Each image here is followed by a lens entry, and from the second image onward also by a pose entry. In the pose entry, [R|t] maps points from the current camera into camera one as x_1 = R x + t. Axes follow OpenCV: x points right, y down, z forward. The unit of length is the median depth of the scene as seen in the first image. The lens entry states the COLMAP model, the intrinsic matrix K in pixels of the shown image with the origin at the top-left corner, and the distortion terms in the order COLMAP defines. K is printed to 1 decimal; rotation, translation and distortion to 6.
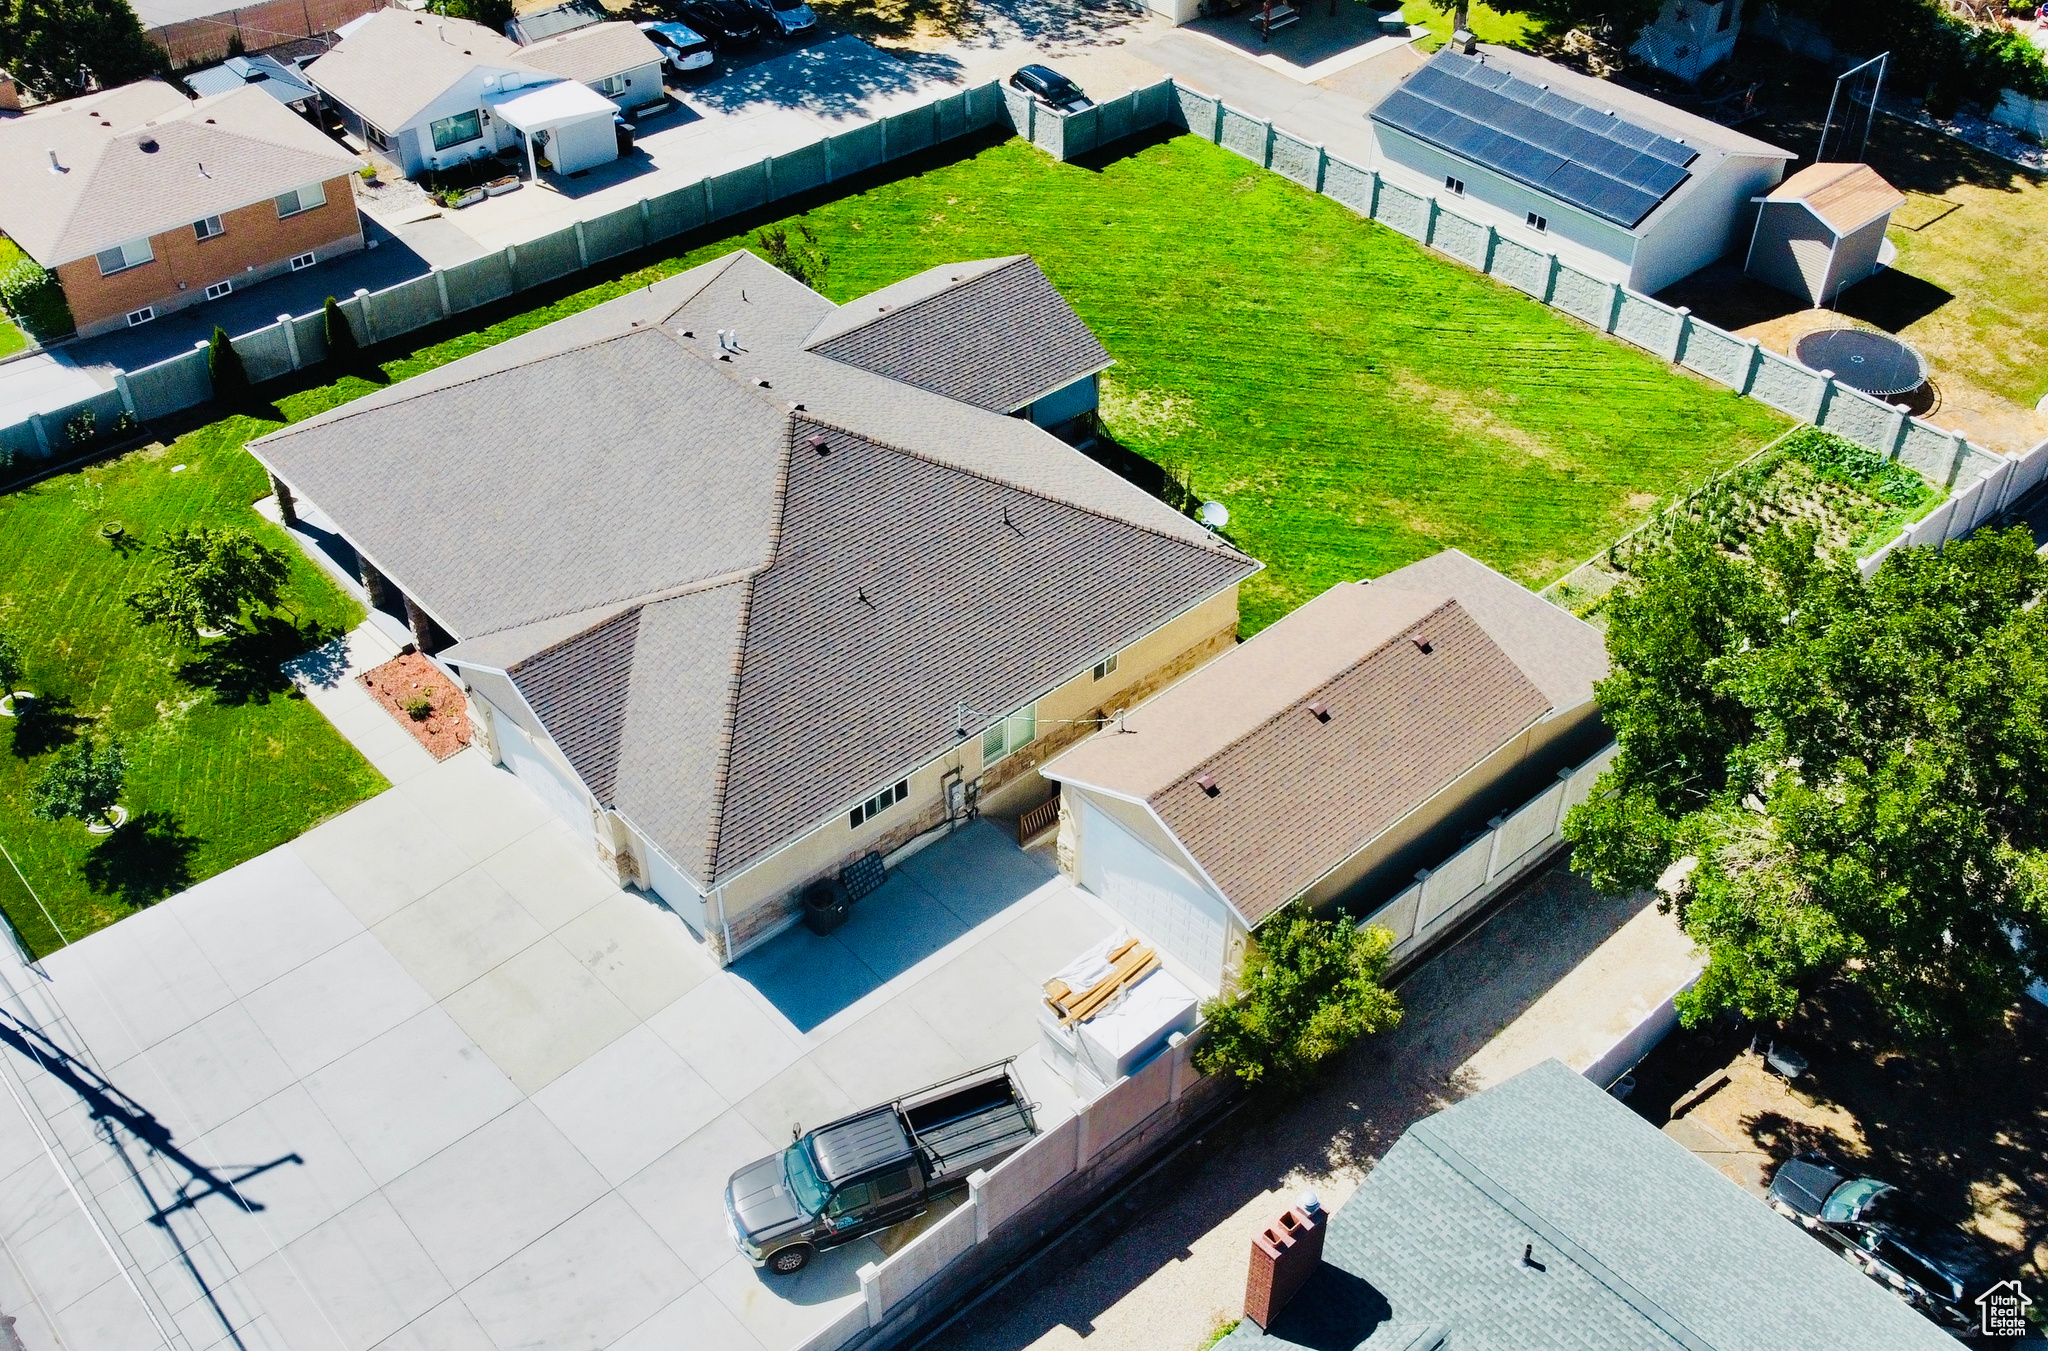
lens RADIAL K [[2012.0, 0, 1039.1], [0, 2012.0, 672.8], [0, 0, 1]] dist [0.012937, -0.038750]
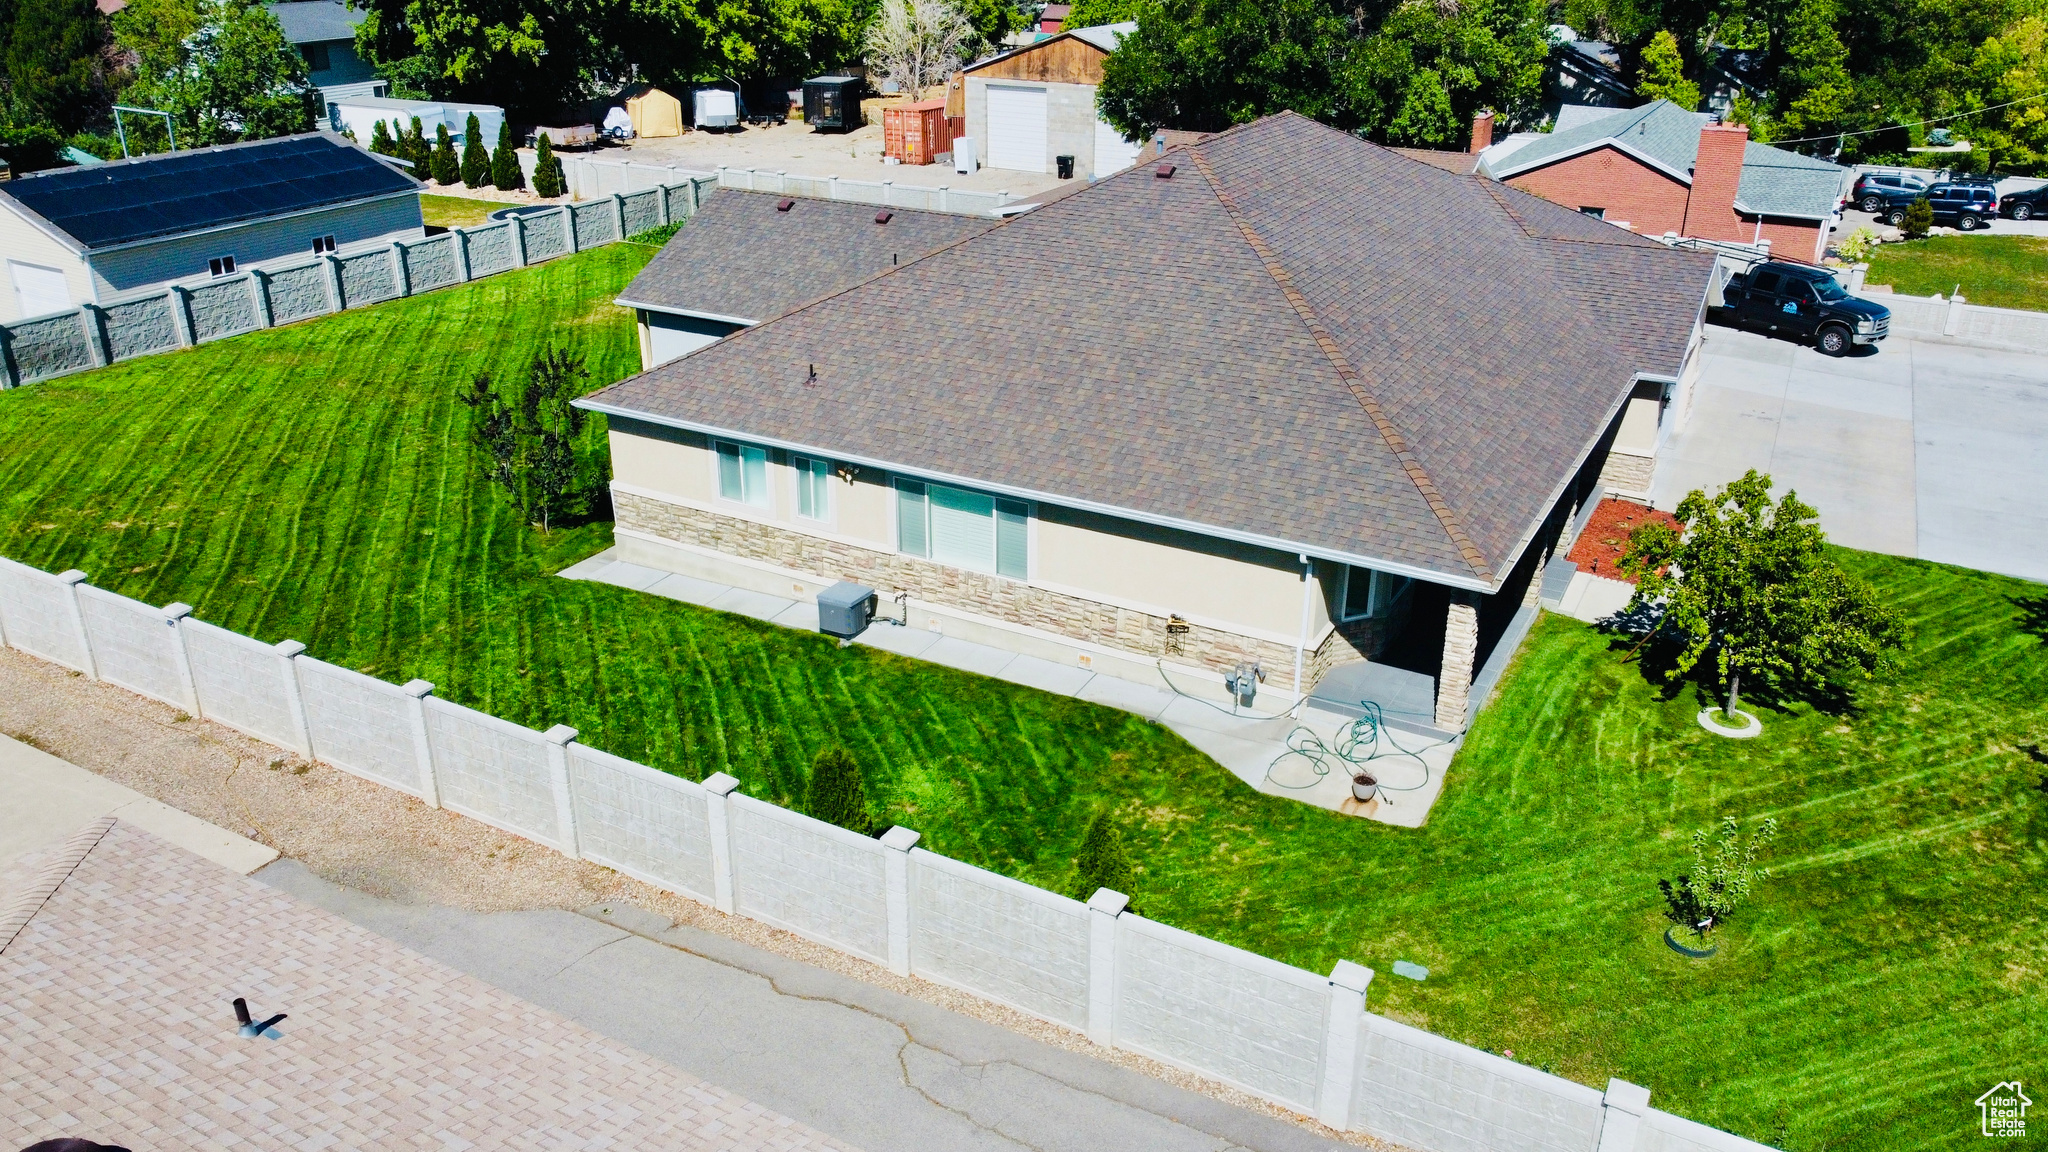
lens RADIAL K [[1550.1, 0, 1021.7], [0, 1550.1, 584.0], [0, 0, 1]] dist [-0.002092, -0.000878]
pose [[-0.316874, -0.398055, 0.860897, -0.606790], [0.602856, 0.616203, 0.506811, -0.334077], [-0.732226, 0.679592, 0.044711, 0.944958]]
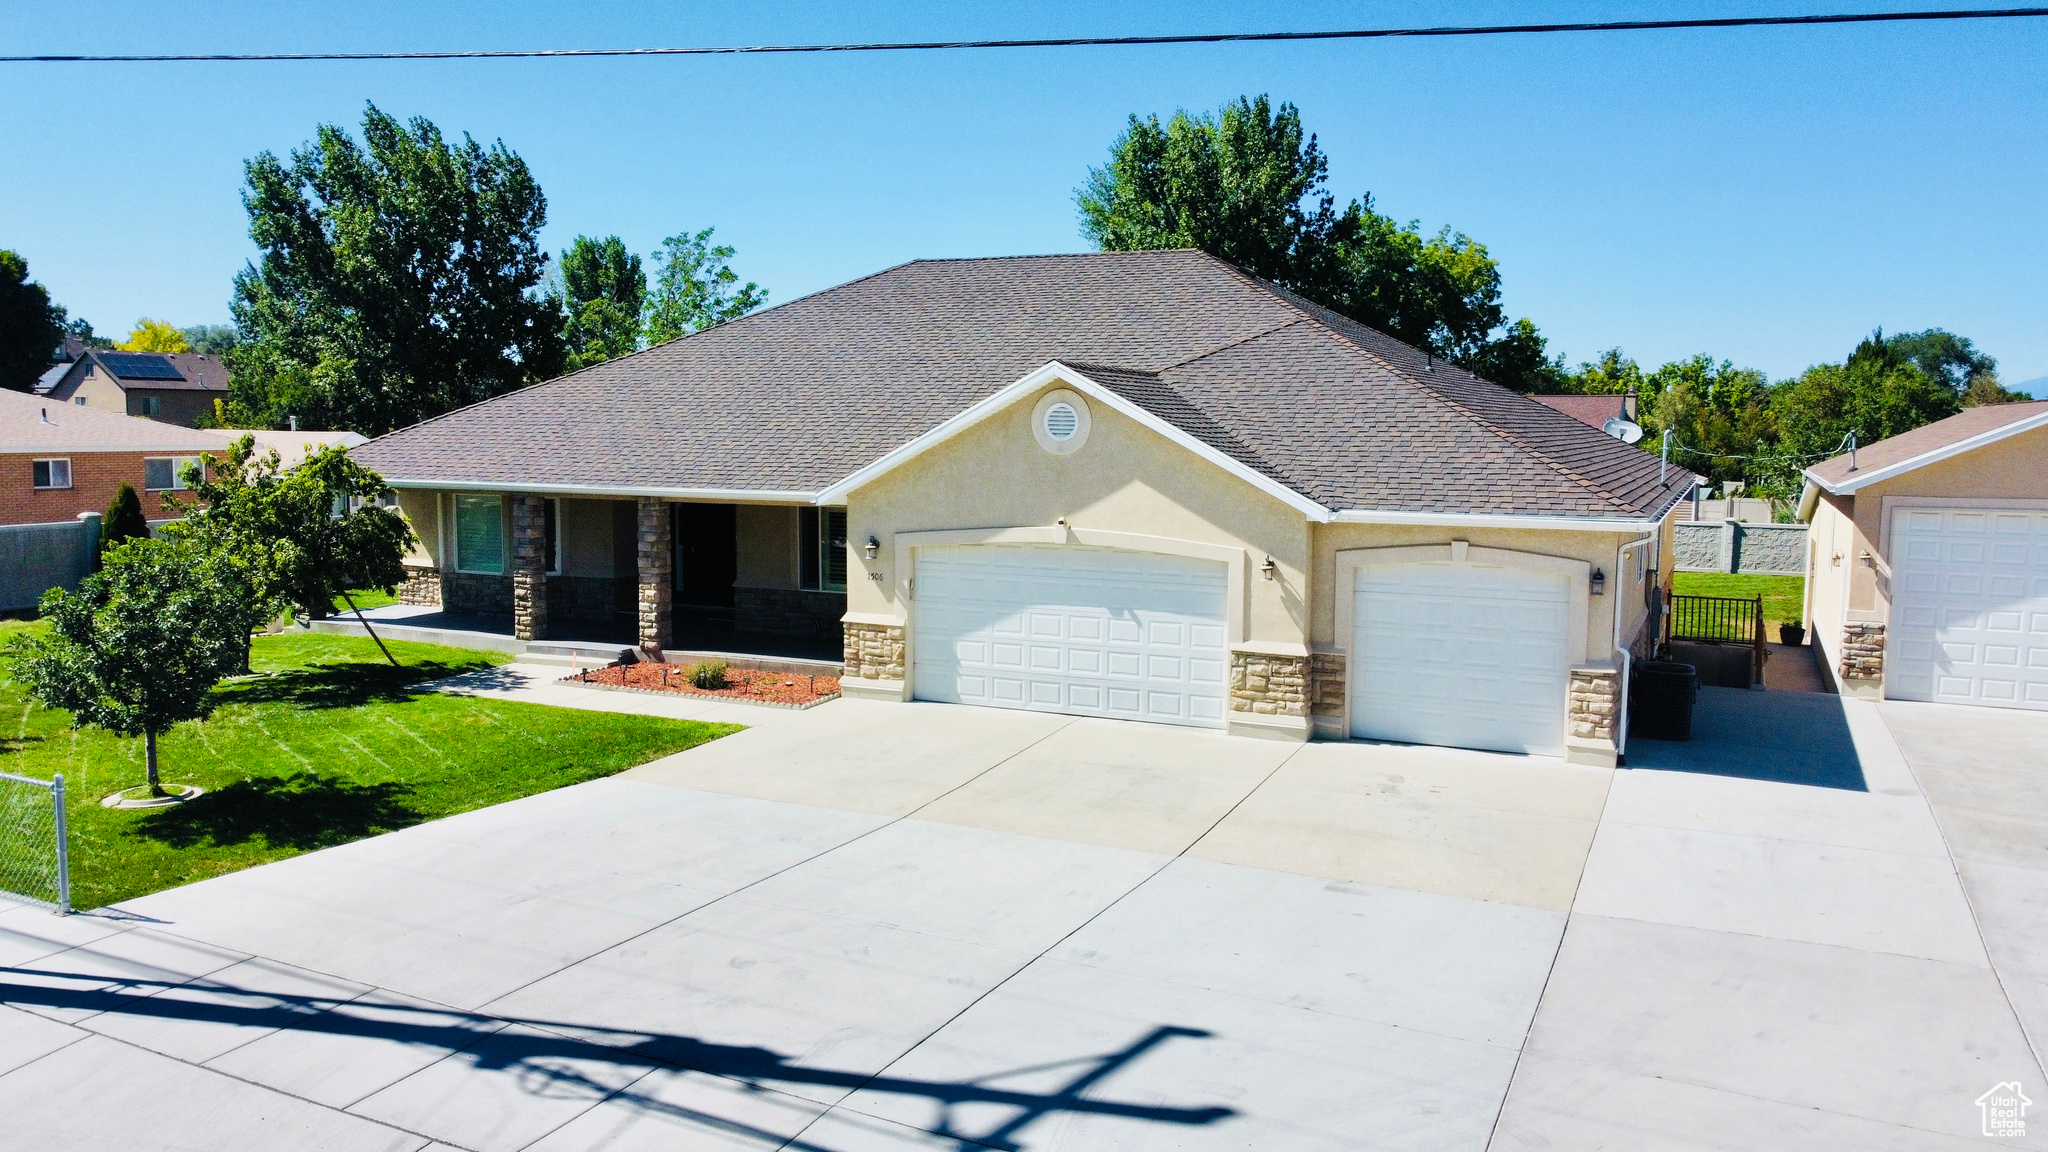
lens RADIAL K [[1550.1, 0, 1021.7], [0, 1550.1, 584.0], [0, 0, 1]] dist [-0.002092, -0.000878]
pose [[0.923126, -0.042255, 0.382169, -0.320218], [0.246789, 0.827303, -0.504644, 0.193462], [-0.294846, 0.560165, 0.774133, 0.507312]]
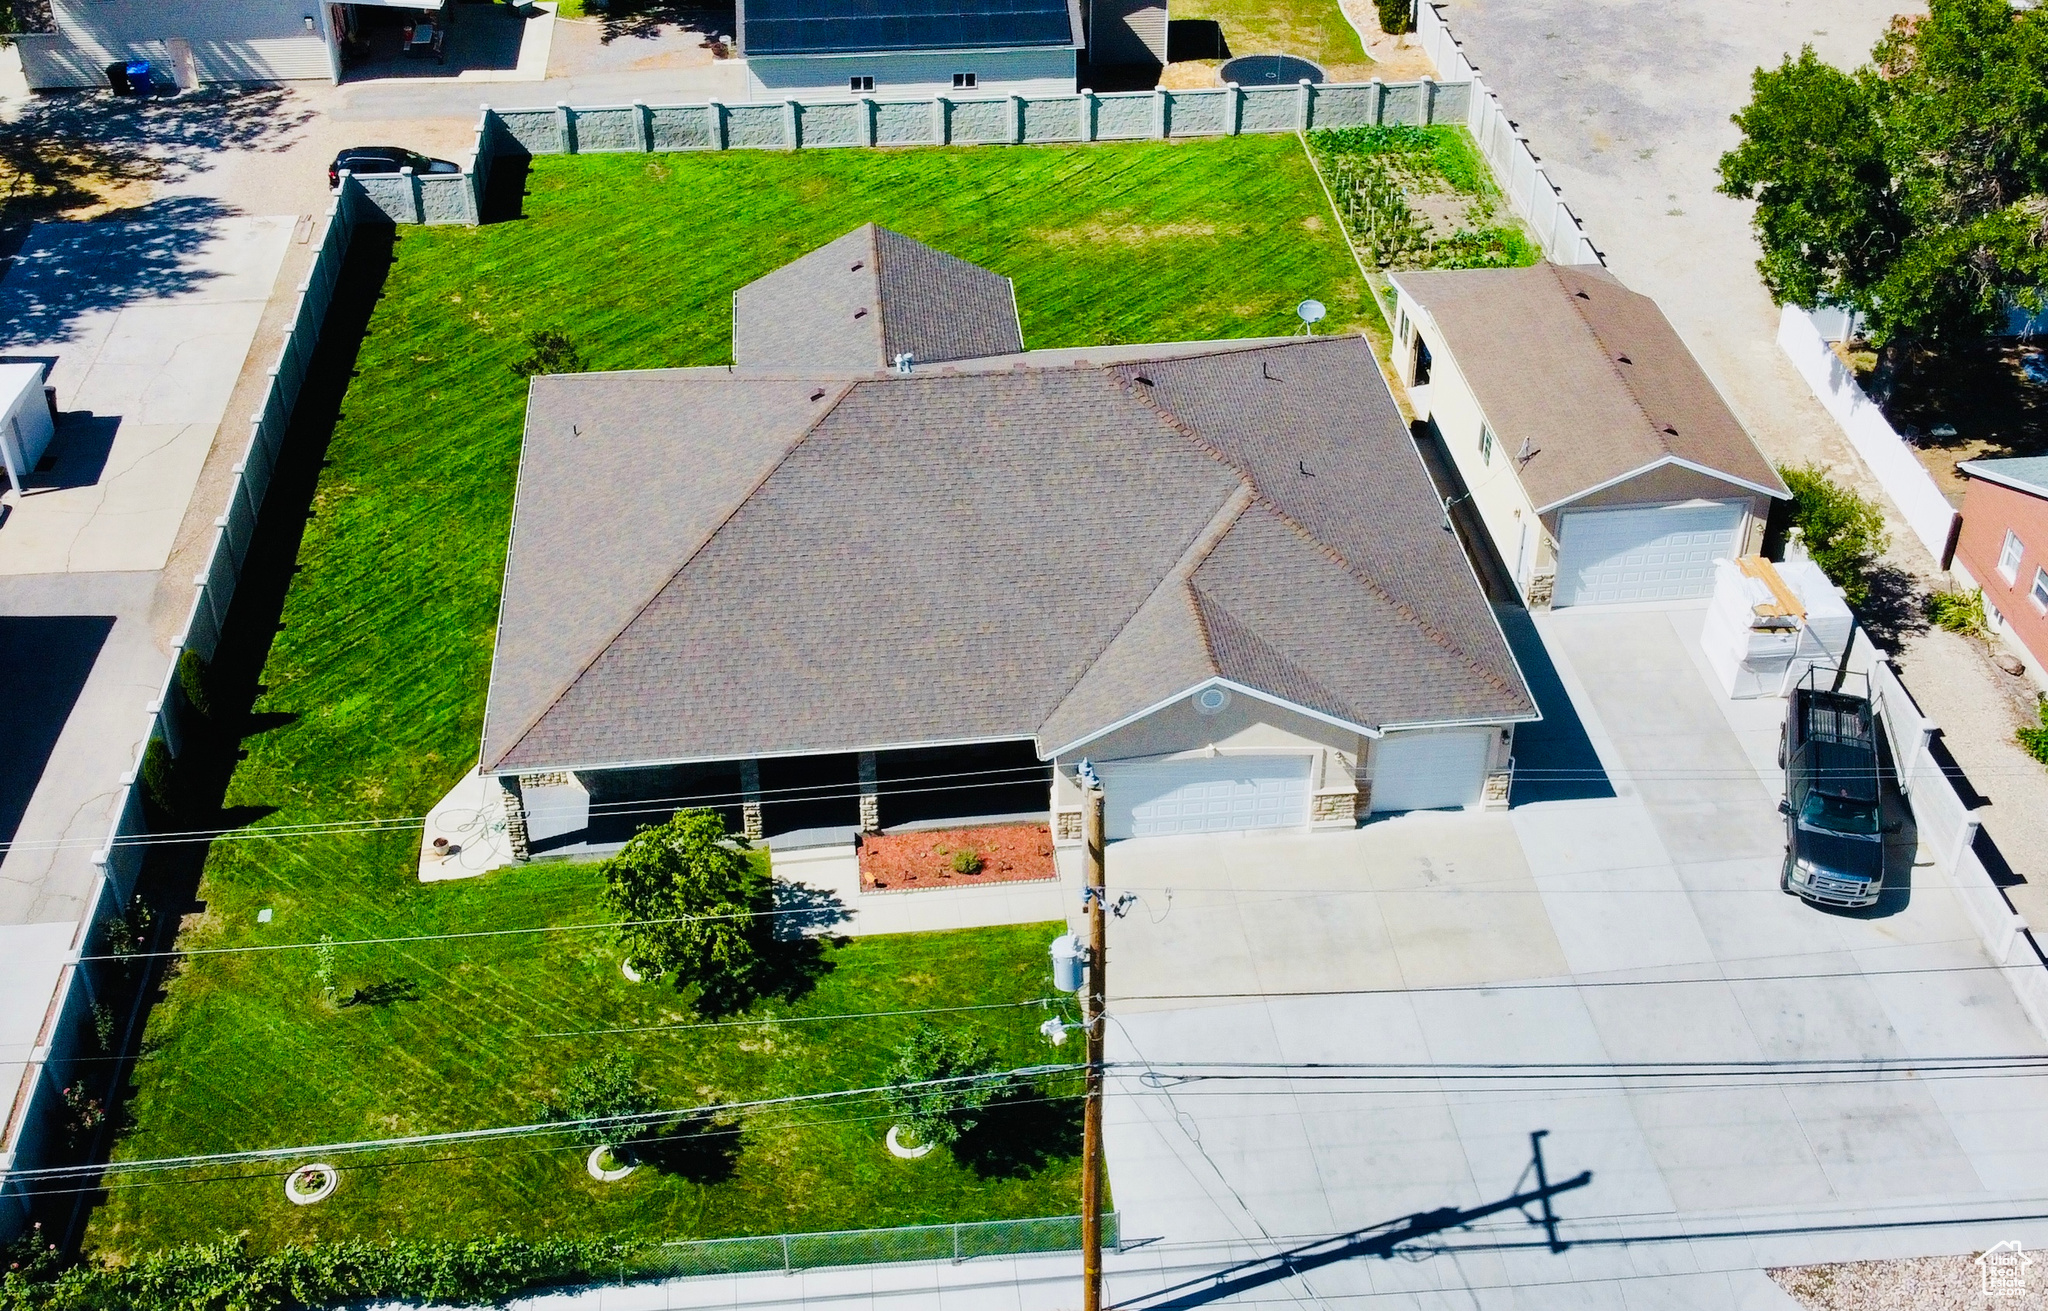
lens RADIAL K [[2361.5, 0, 1057.2], [0, 2361.5, 588.8], [0, 0, 1]] dist [0.022122, -0.049547]
pose [[0.586528, -0.463670, 0.664075, -0.728592], [0.520452, 0.843996, 0.129618, -0.154037], [-0.620576, 0.269595, 0.736345, 0.172737]]
